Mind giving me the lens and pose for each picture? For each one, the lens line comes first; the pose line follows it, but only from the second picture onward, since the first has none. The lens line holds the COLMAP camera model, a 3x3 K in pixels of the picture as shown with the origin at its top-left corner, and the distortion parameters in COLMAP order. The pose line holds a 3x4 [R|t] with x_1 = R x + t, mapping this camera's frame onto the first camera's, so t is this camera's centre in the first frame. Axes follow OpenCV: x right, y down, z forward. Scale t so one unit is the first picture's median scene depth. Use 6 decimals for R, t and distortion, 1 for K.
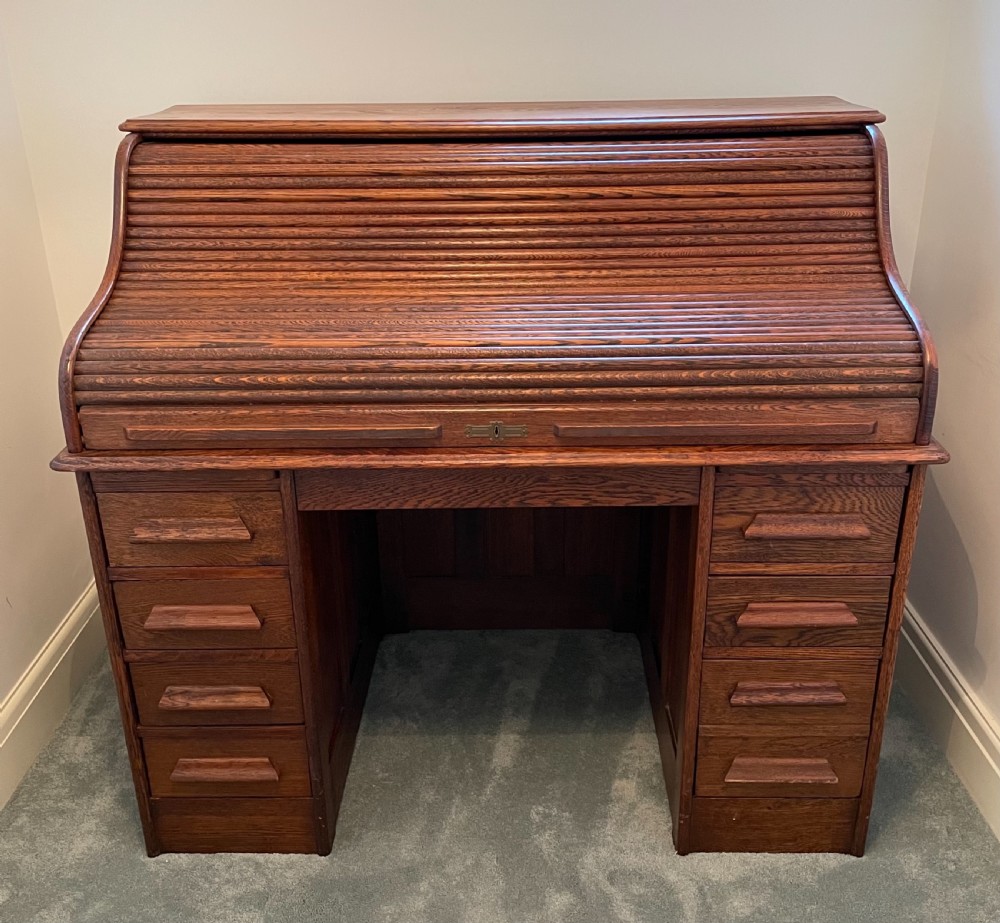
lens RADIAL K [[1030.7, 0, 502.9], [0, 1030.7, 483.4], [0, 0, 1]] dist [0.044402, 0.000000]
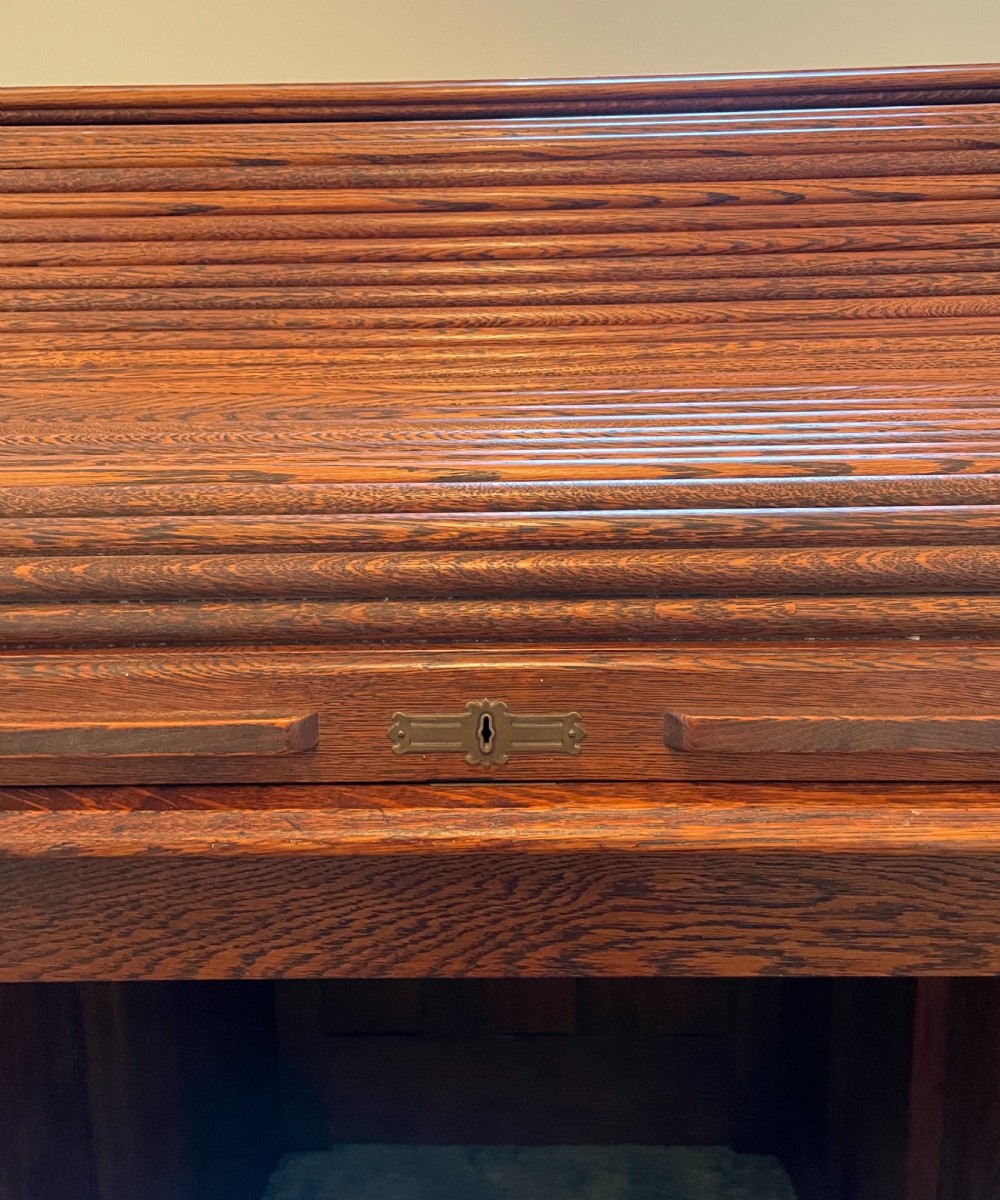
lens RADIAL K [[1078.7, 0, 504.1], [0, 1078.7, 531.1], [0, 0, 1]] dist [0.050095, -0.043142]
pose [[0.999882, -0.000195, -0.015354, 0.004023], [-0.003660, 0.968085, -0.250595, -0.024413], [0.014912, 0.250622, 0.967970, 0.588183]]
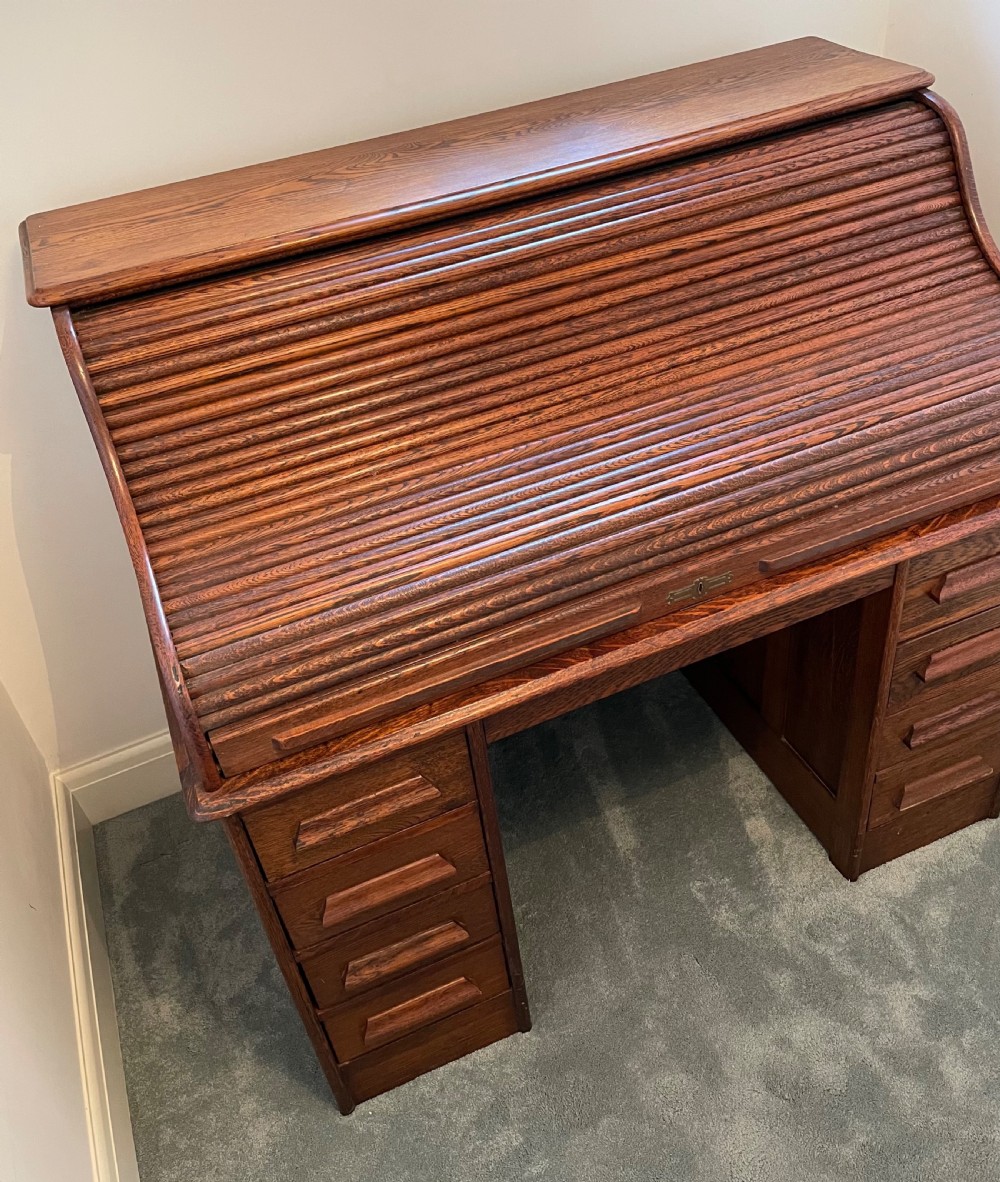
lens RADIAL K [[1034.5, 0, 492.3], [0, 1034.5, 562.9], [0, 0, 1]] dist [0.065453, -0.074347]
pose [[0.916381, -0.310247, 0.252968, -0.332188], [0.247711, 0.935897, 0.250472, -0.290565], [-0.314460, -0.166865, 0.934490, 0.233906]]
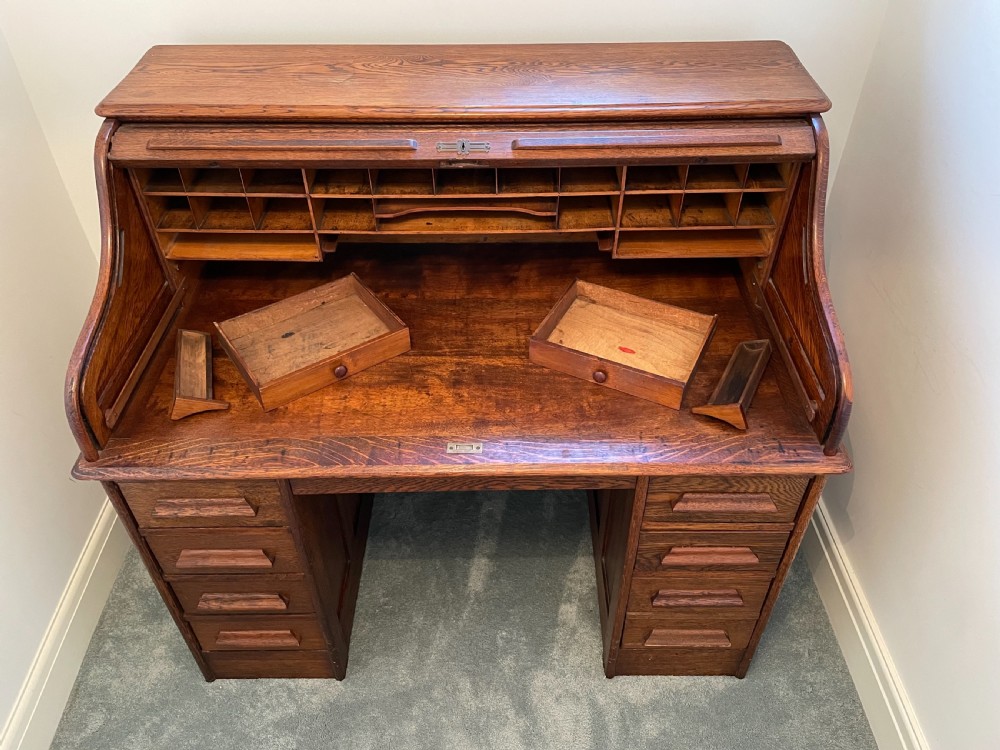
lens RADIAL K [[761.4, 0, 501.9], [0, 761.4, 365.5], [0, 0, 1]] dist [0.070967, -0.096036]
pose [[0.999820, -0.006698, 0.017730, 0.021288], [0.001124, 0.954781, 0.297308, -0.343206], [-0.018919, -0.297235, 0.954617, 0.194234]]
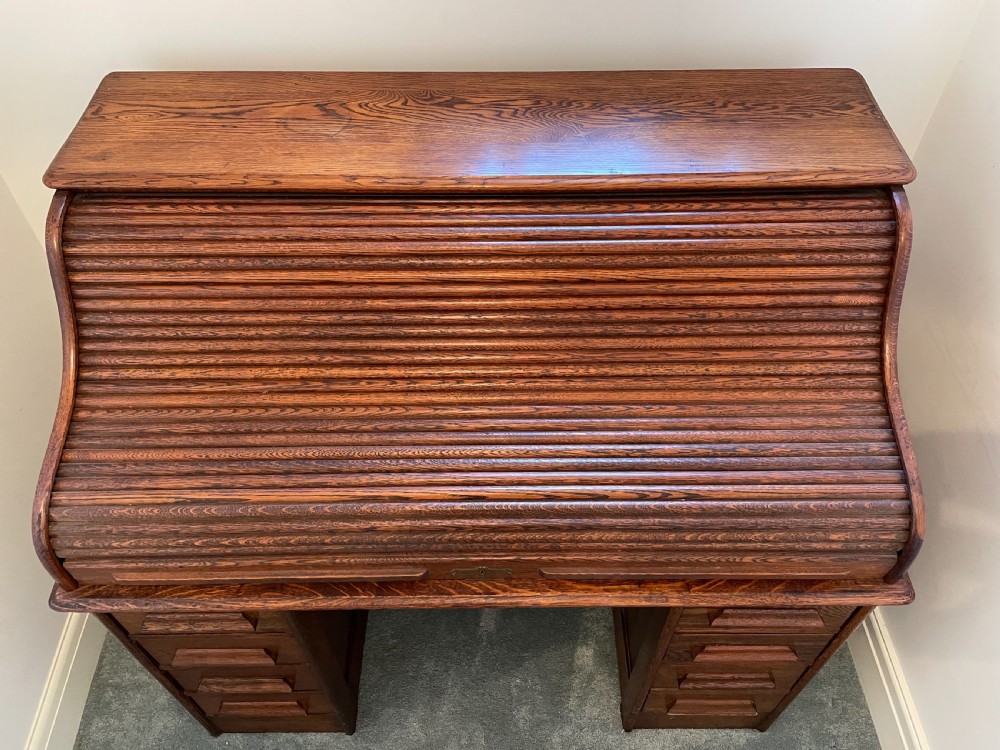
lens RADIAL K [[761.4, 0, 502.7], [0, 761.4, 364.8], [0, 0, 1]] dist [0.070967, -0.096036]
pose [[0.999653, -0.010047, 0.024338, -0.002084], [-0.001316, 0.904115, 0.427288, -0.501060], [-0.026298, -0.427172, 0.903788, 0.358089]]
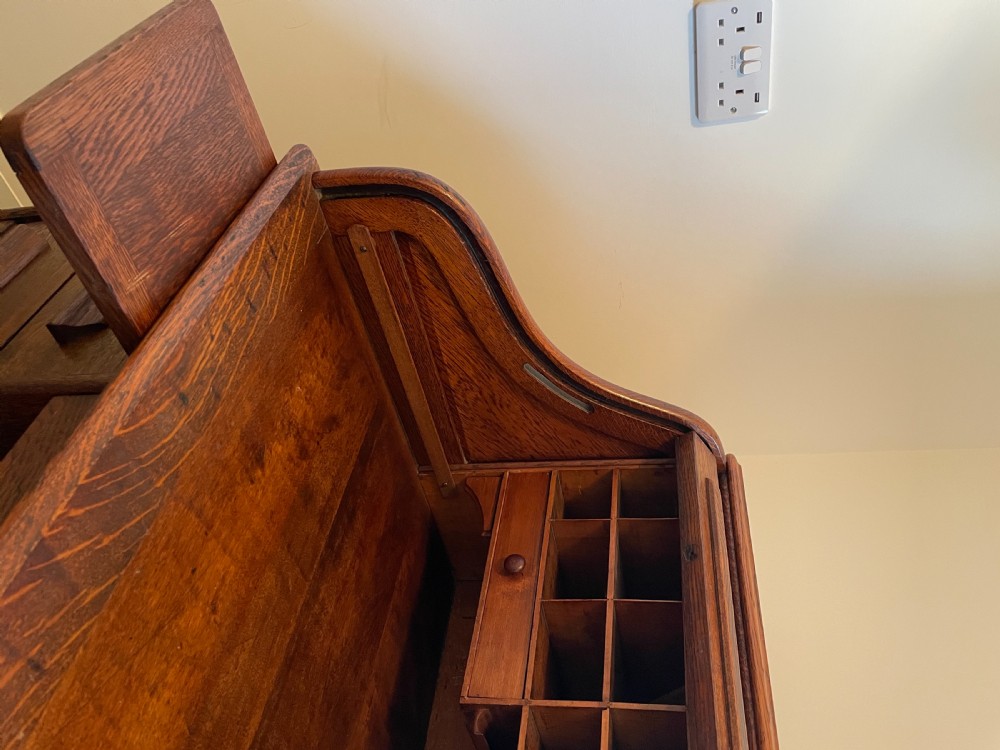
lens RADIAL K [[761.4, 0, 506.9], [0, 761.4, 378.3], [0, 0, 1]] dist [0.070967, -0.096036]
pose [[-0.131466, 0.667599, -0.732822, 0.027887], [-0.962311, -0.263470, -0.067385, -0.138153], [-0.238063, 0.696344, 0.677075, 0.649280]]
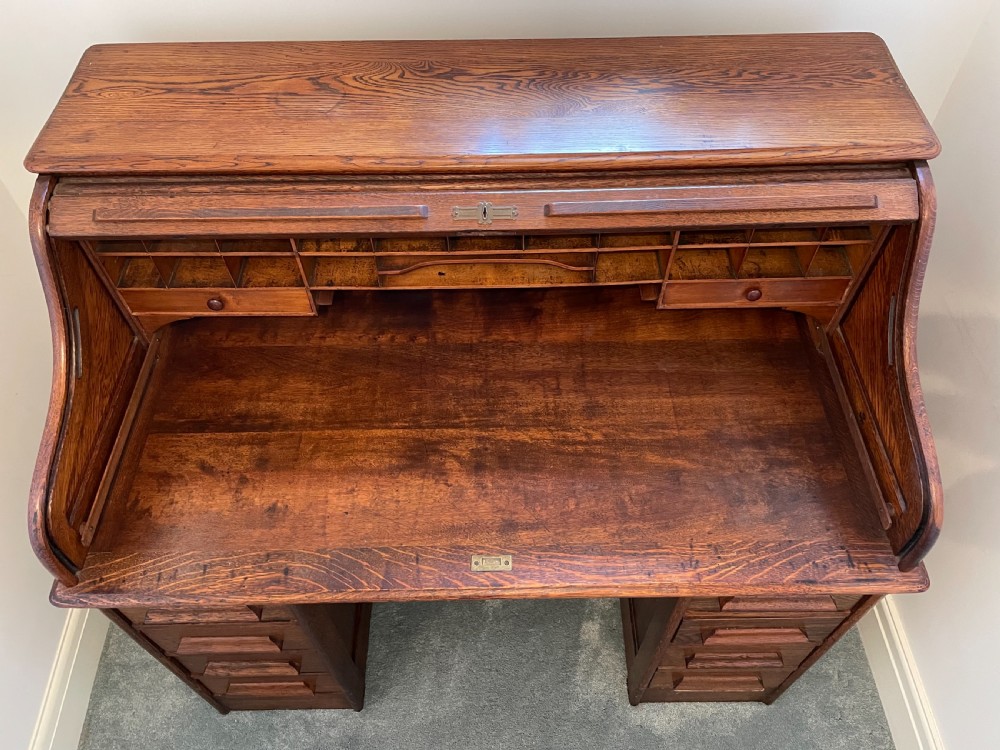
lens RADIAL K [[761.4, 0, 502.2], [0, 761.4, 364.7], [0, 0, 1]] dist [0.070967, -0.096036]
pose [[0.999537, -0.020936, 0.022092, -0.005345], [0.007825, 0.878210, 0.478210, -0.515768], [-0.029413, -0.477816, 0.877967, 0.391266]]
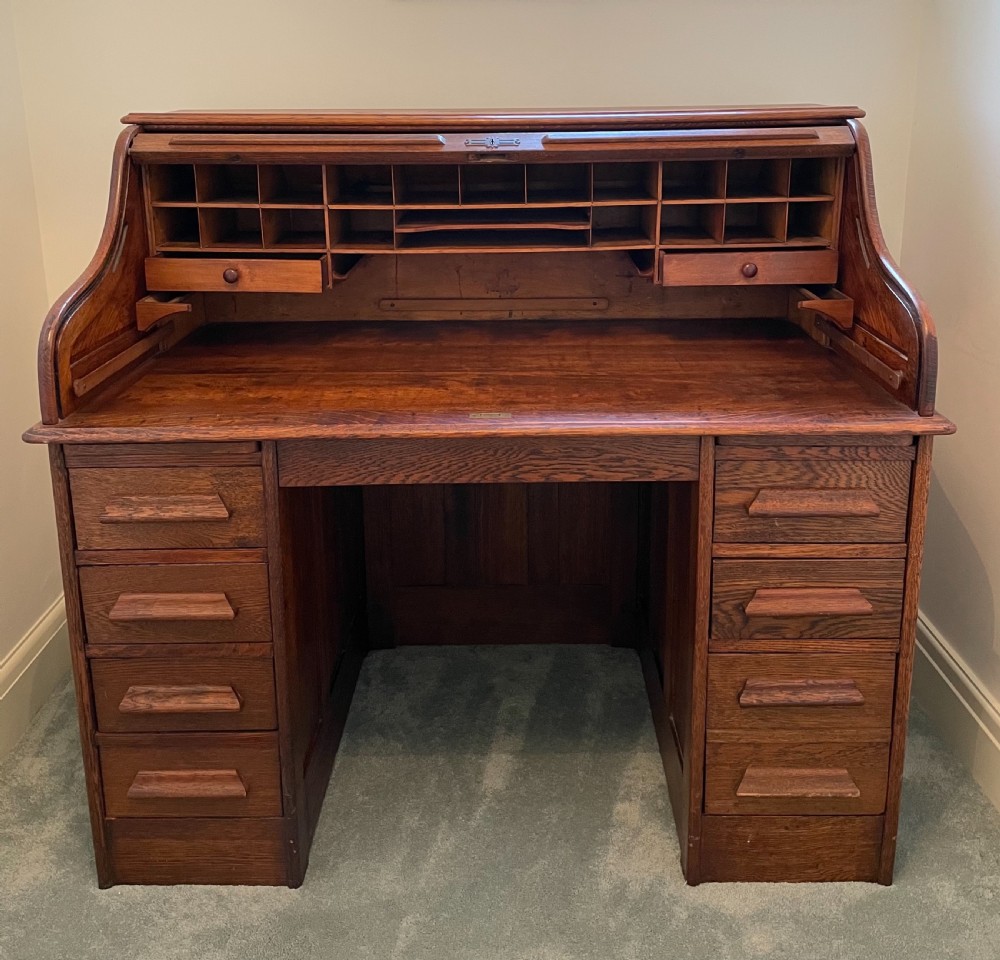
lens RADIAL K [[1018.6, 0, 505.9], [0, 1018.6, 354.8], [0, 0, 1]] dist [0.018927, 0.000000]
pose [[0.999957, 0.001646, 0.009121, 0.001754], [0.000018, 0.983752, -0.179533, 0.069829], [-0.009268, 0.179525, 0.983710, 0.047342]]
